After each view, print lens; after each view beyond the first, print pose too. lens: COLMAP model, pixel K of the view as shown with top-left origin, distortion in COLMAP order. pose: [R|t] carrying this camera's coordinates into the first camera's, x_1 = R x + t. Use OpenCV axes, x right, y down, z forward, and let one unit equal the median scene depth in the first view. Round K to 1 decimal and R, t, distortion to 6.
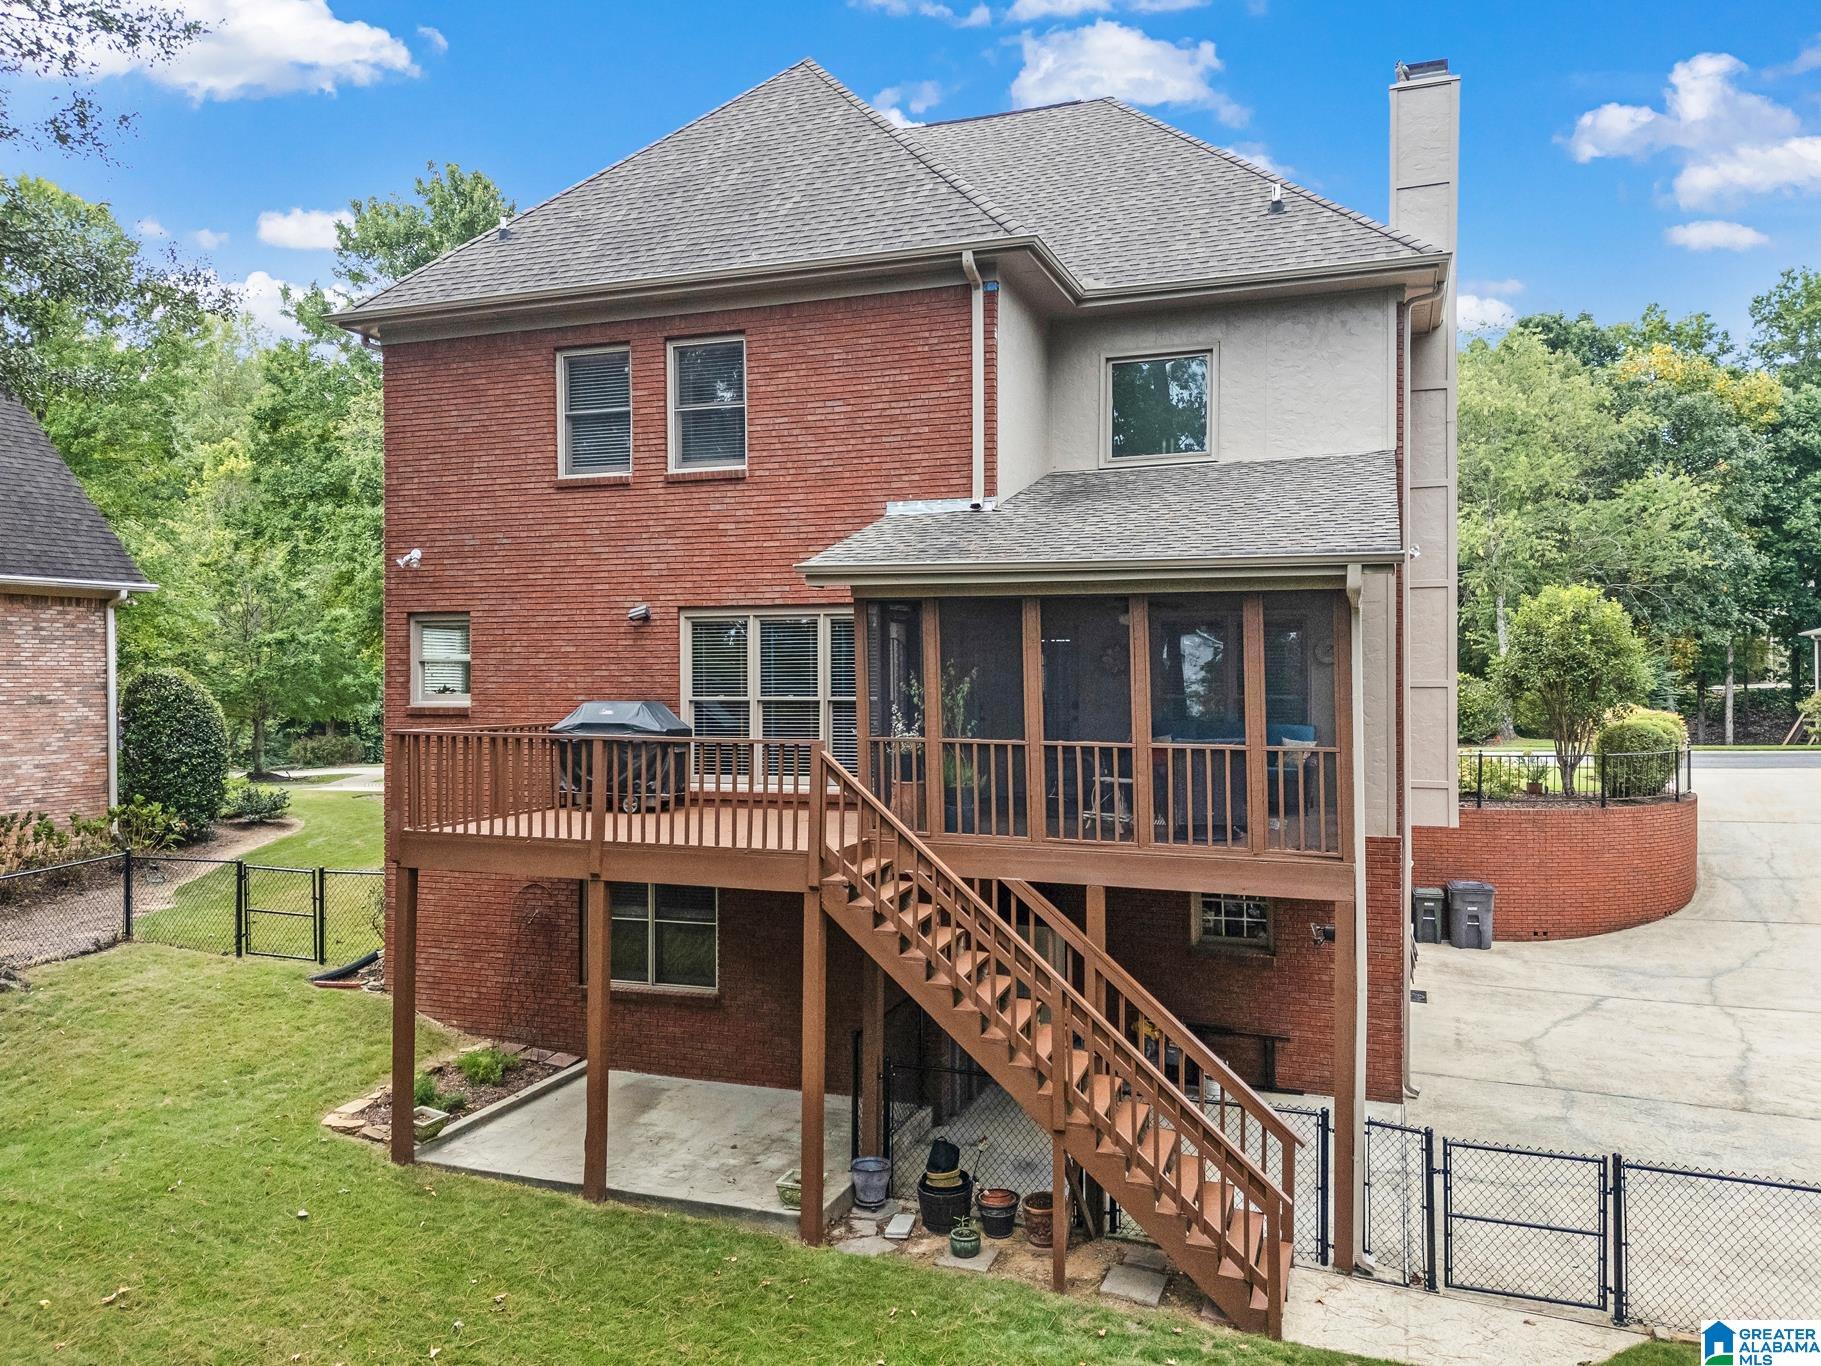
lens RADIAL K [[1353.1, 0, 899.6], [0, 1353.1, 668.9], [0, 0, 1]] dist [0.068040, -0.083736]
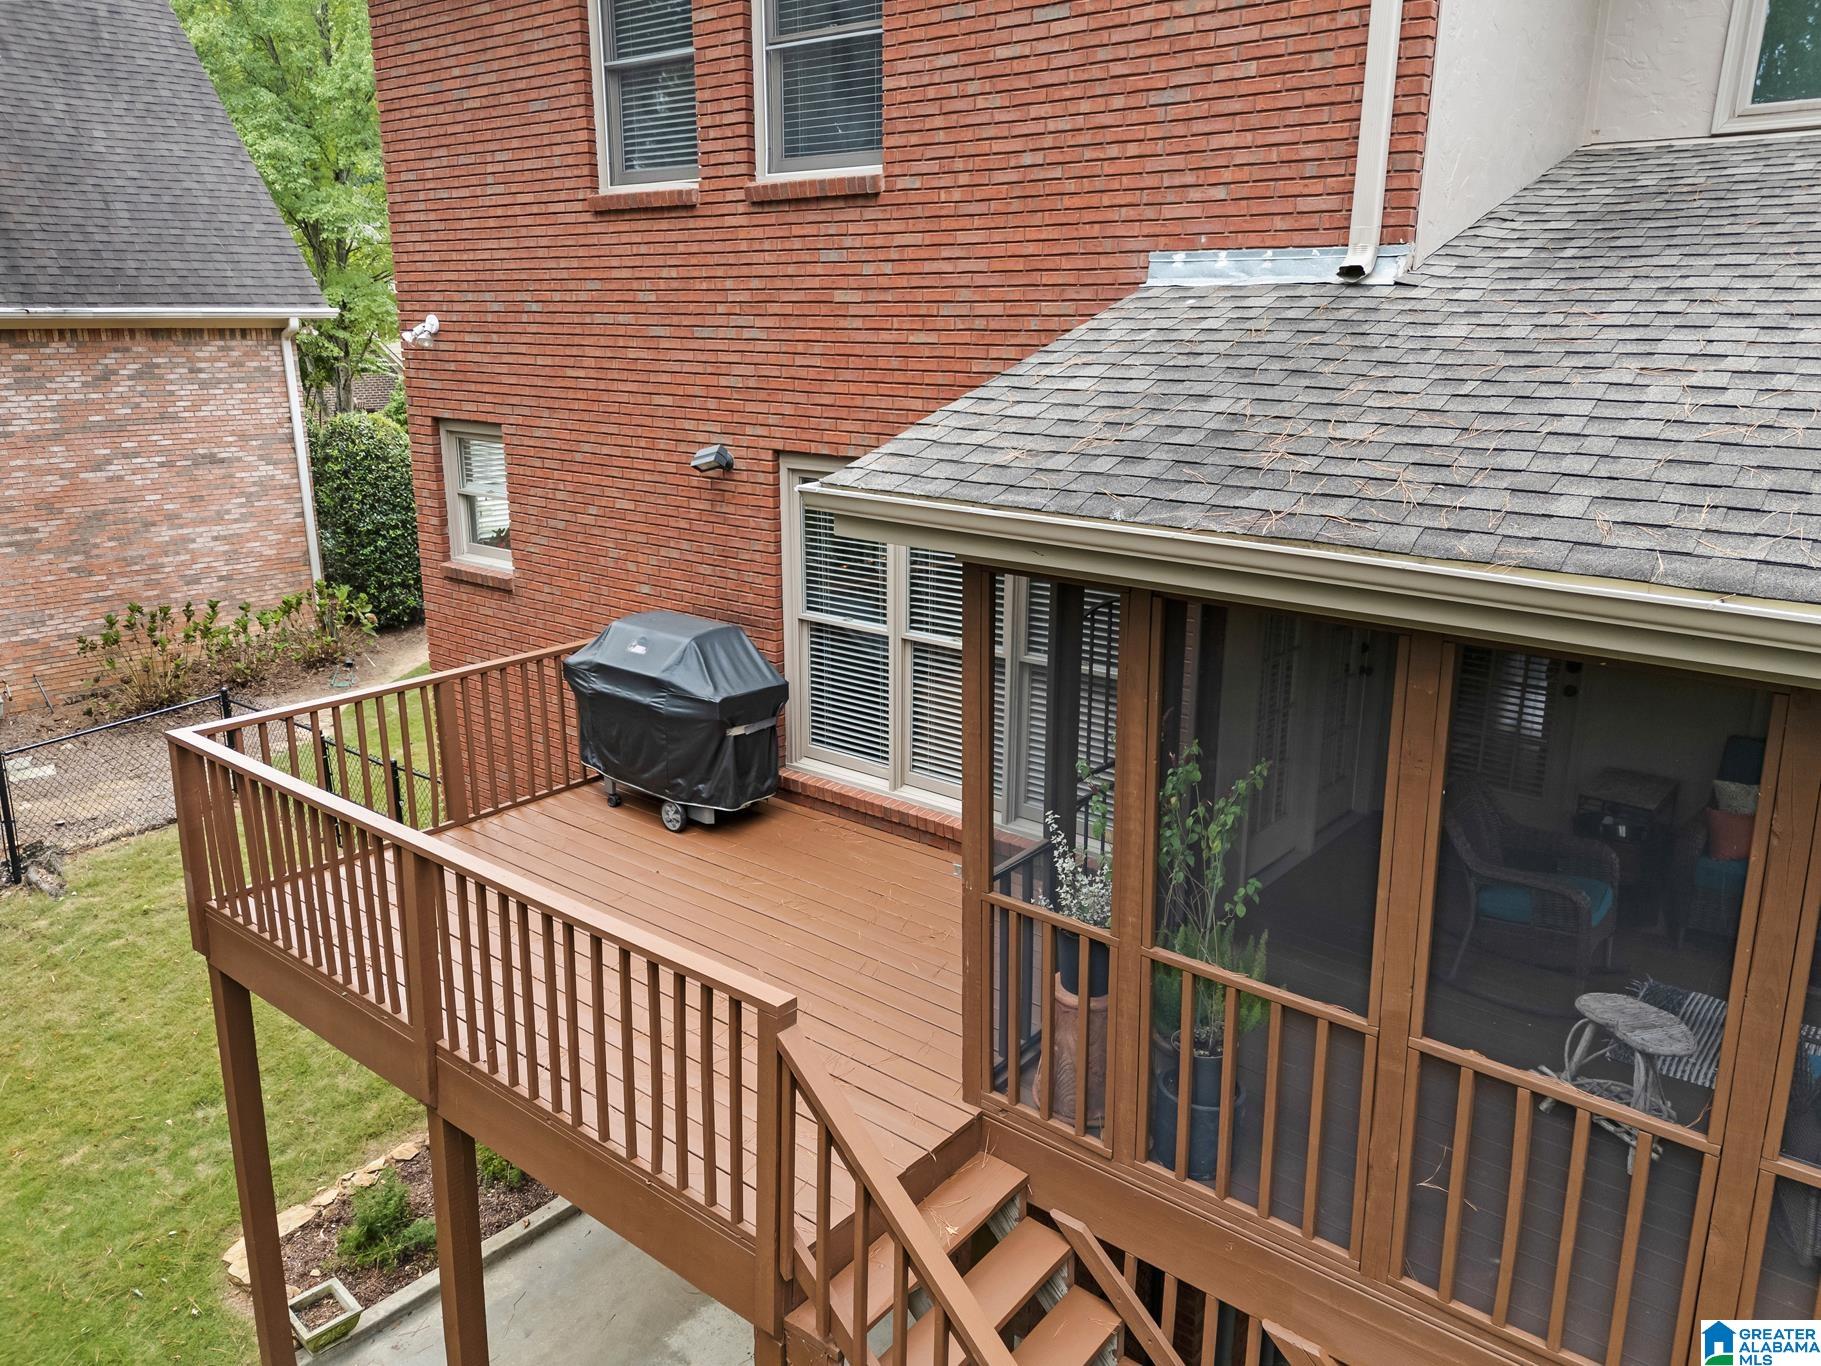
lens RADIAL K [[1353.1, 0, 899.6], [0, 1353.1, 668.9], [0, 0, 1]] dist [0.068040, -0.083736]
pose [[0.940348, 0.090407, -0.327981, 0.067571], [-0.000860, 0.964674, 0.263445, -0.103604], [0.340212, -0.247448, 0.907207, 0.508964]]
